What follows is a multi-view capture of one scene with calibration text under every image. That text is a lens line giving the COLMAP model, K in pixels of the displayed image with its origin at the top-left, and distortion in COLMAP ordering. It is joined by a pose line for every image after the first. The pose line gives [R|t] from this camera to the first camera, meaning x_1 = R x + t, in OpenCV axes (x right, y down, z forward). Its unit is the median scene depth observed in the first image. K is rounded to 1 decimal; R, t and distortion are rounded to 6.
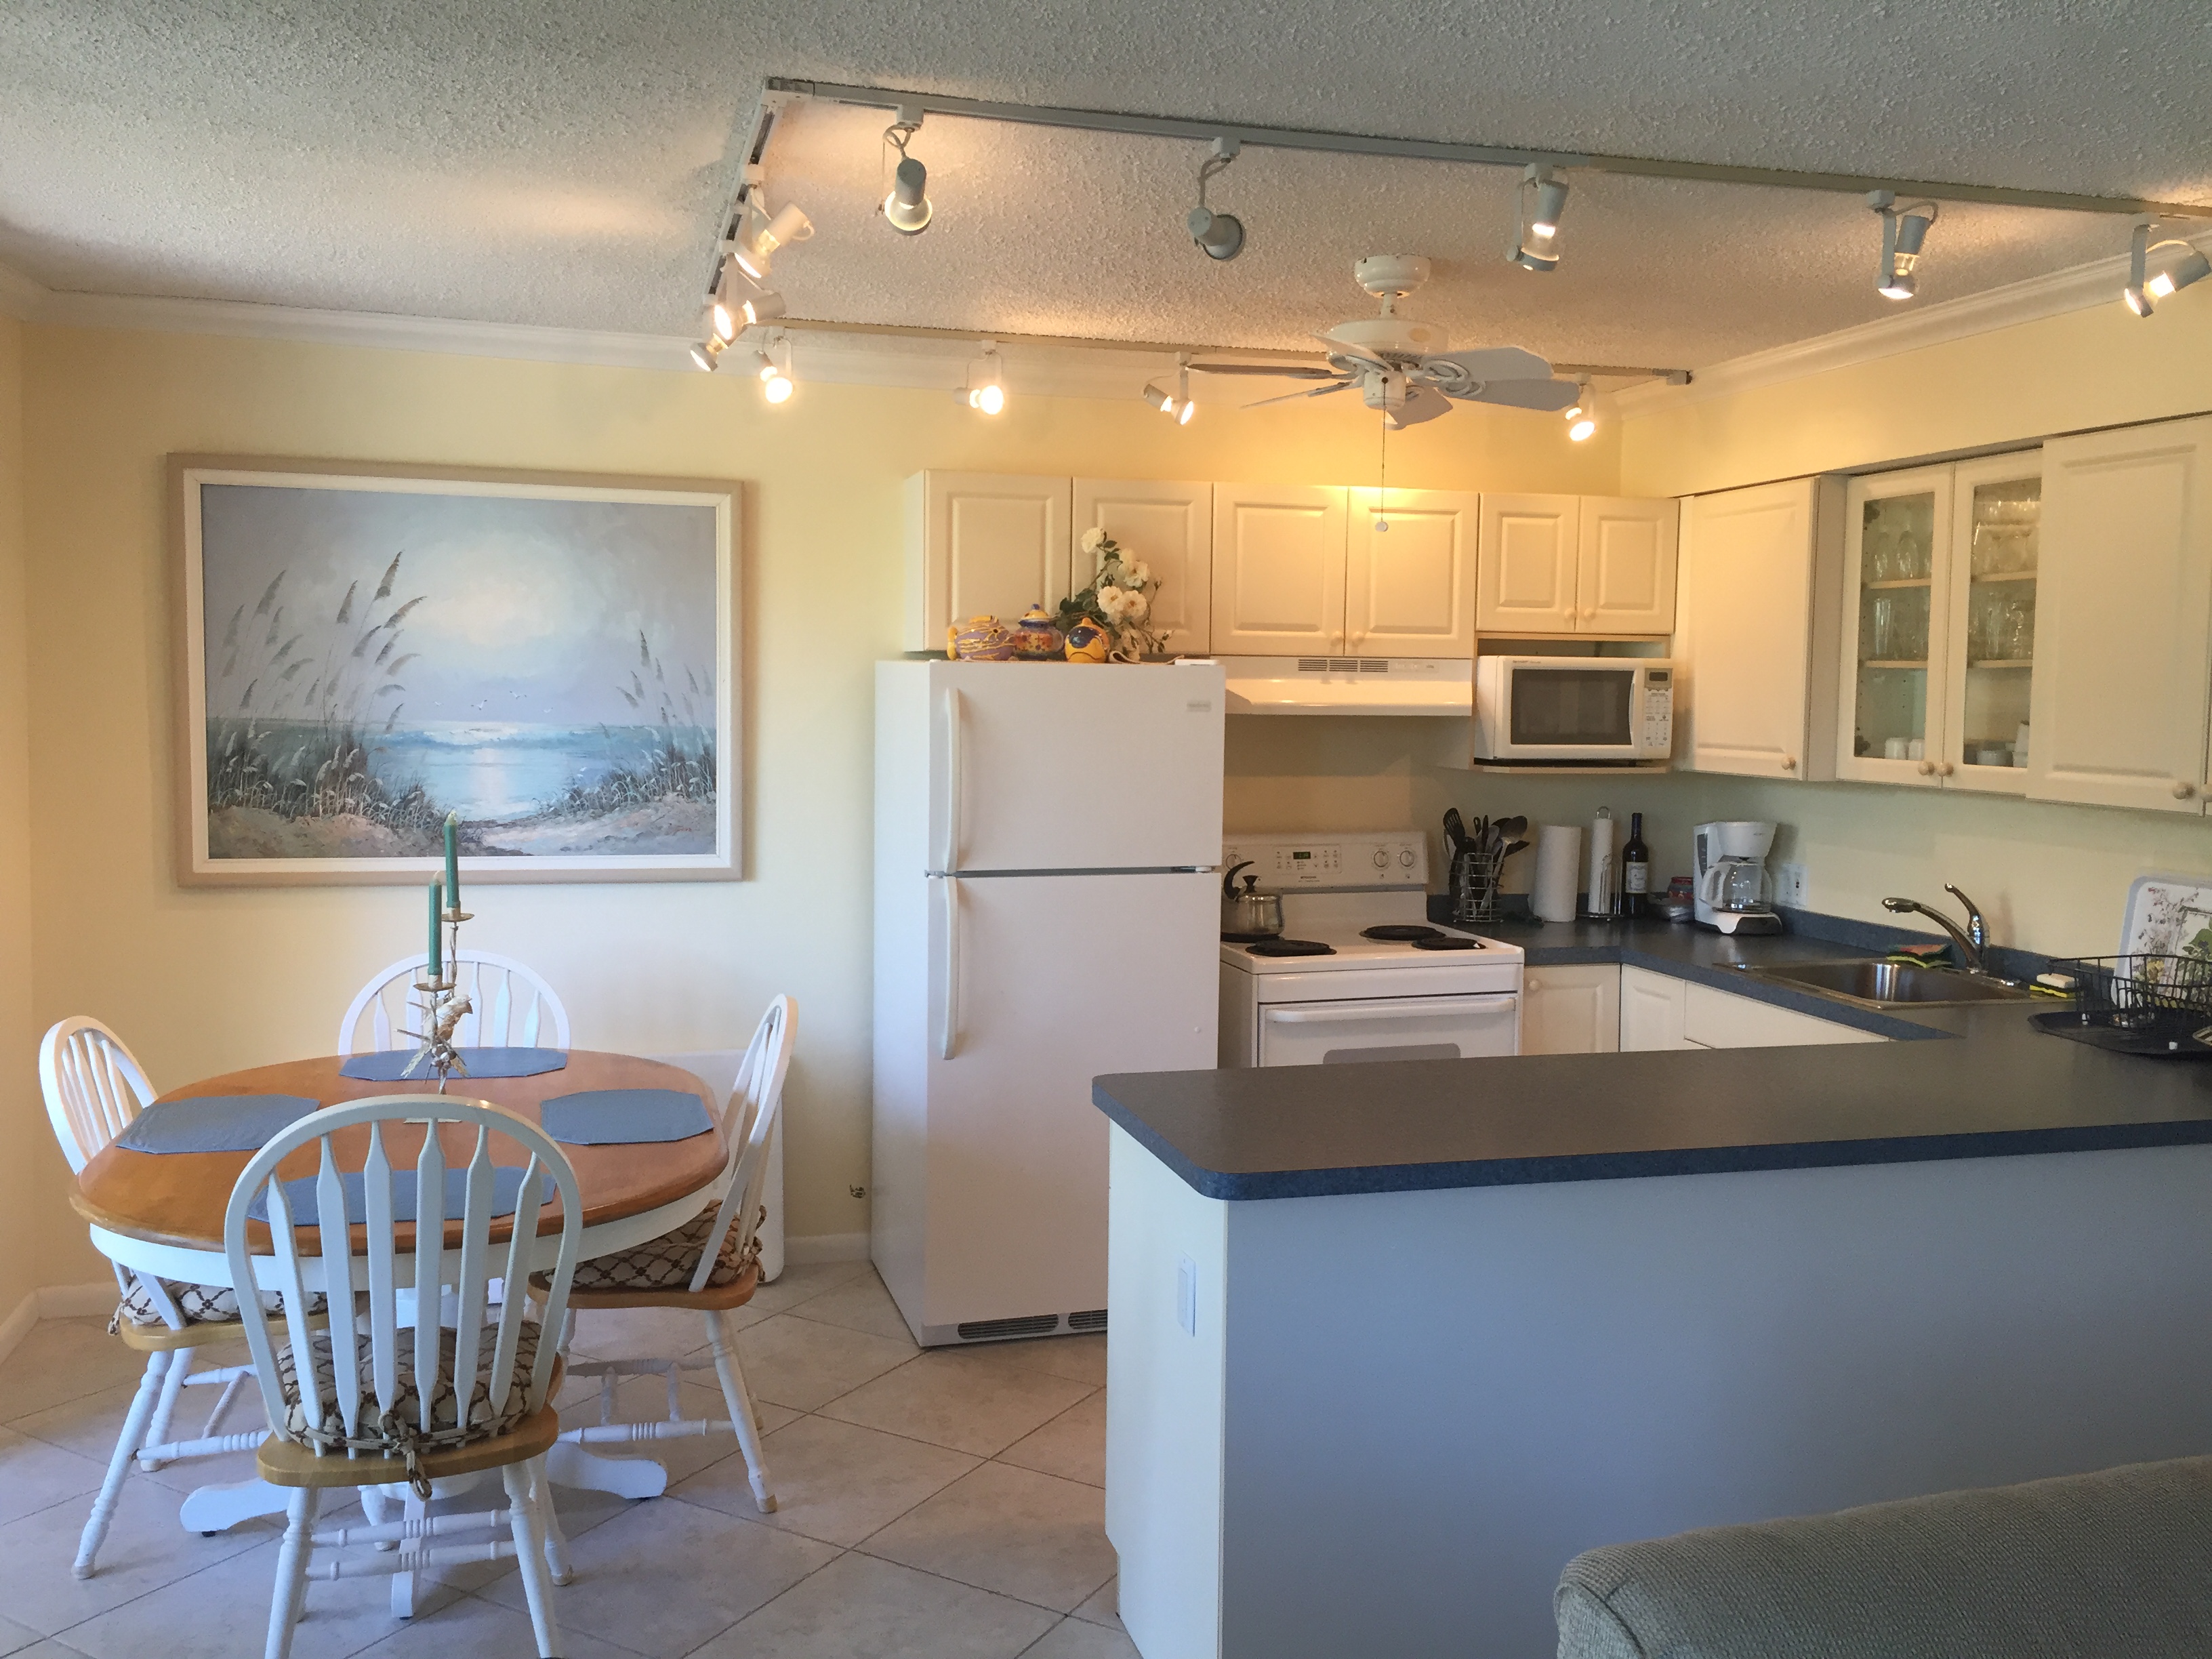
lens RADIAL K [[1871.0, 0, 1101.6], [0, 1871.0, 829.8], [0, 0, 1]] dist [0.045700, -0.056770]
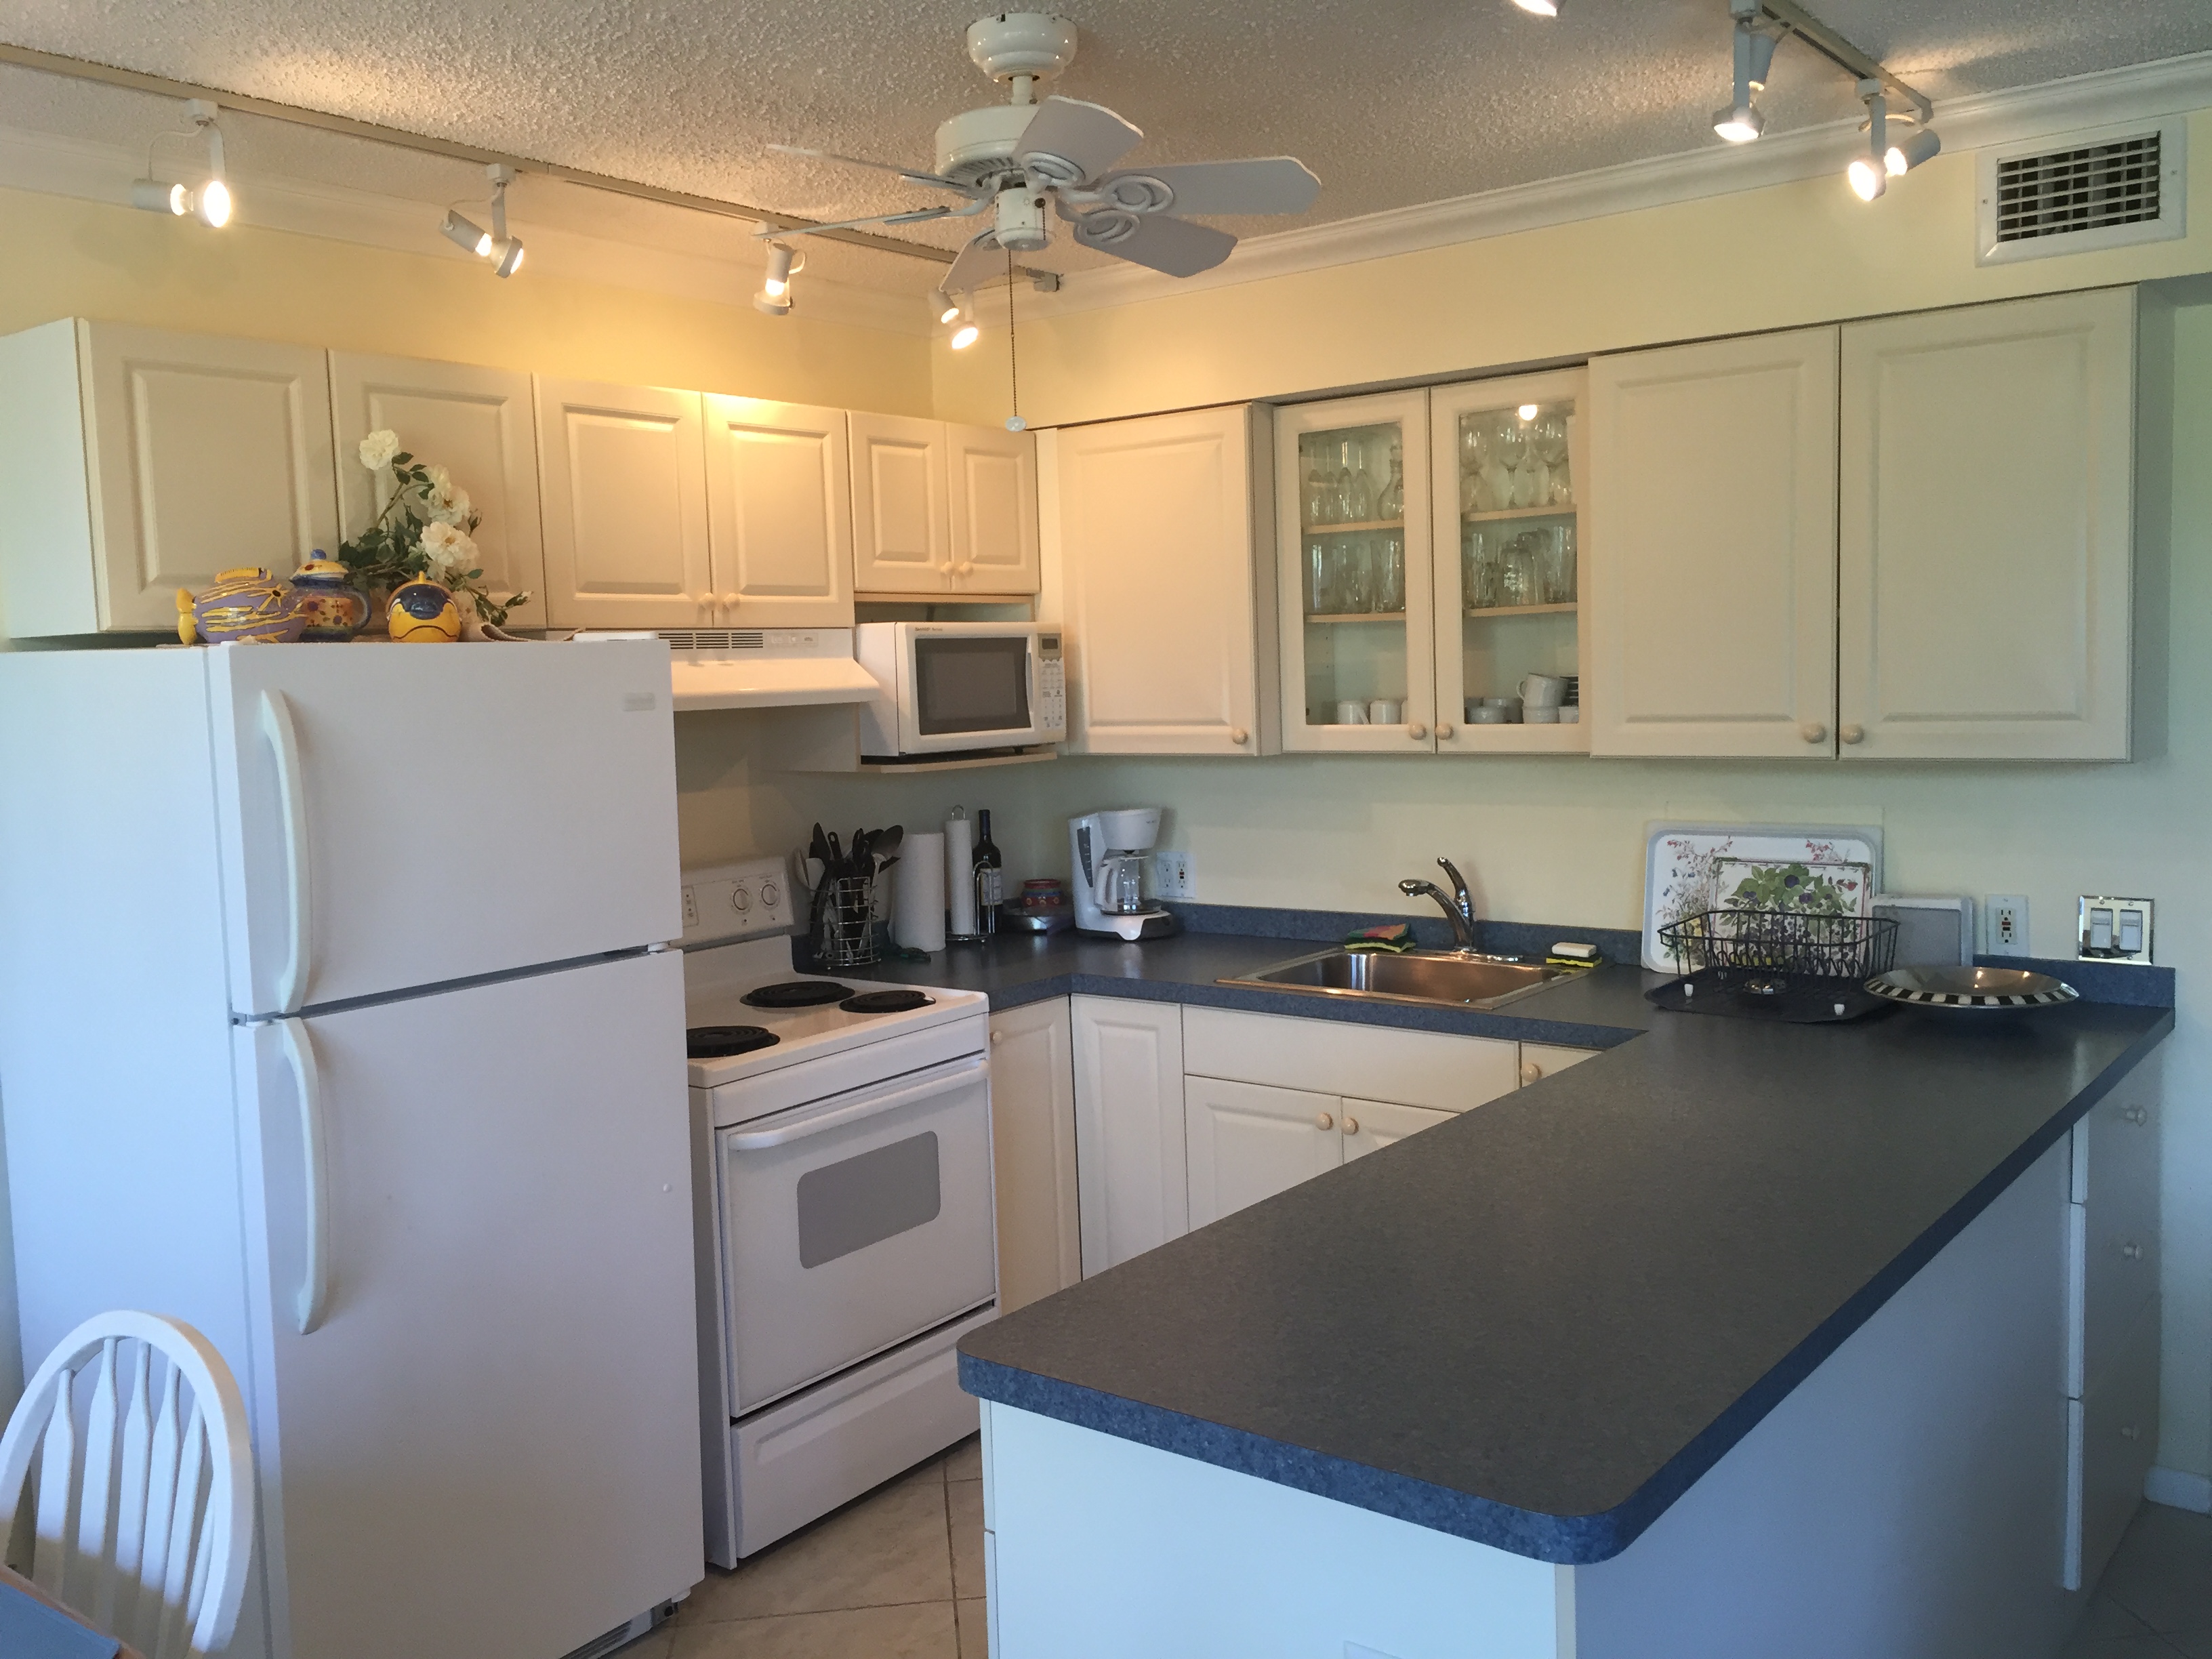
lens RADIAL K [[1871.0, 0, 1118.5], [0, 1871.0, 826.5], [0, 0, 1]] dist [0.045700, -0.056770]
pose [[0.803059, -0.089662, 0.589115, -0.191191], [0.088960, 0.995576, 0.030257, -0.025641], [-0.589221, 0.028110, 0.807482, 0.345364]]
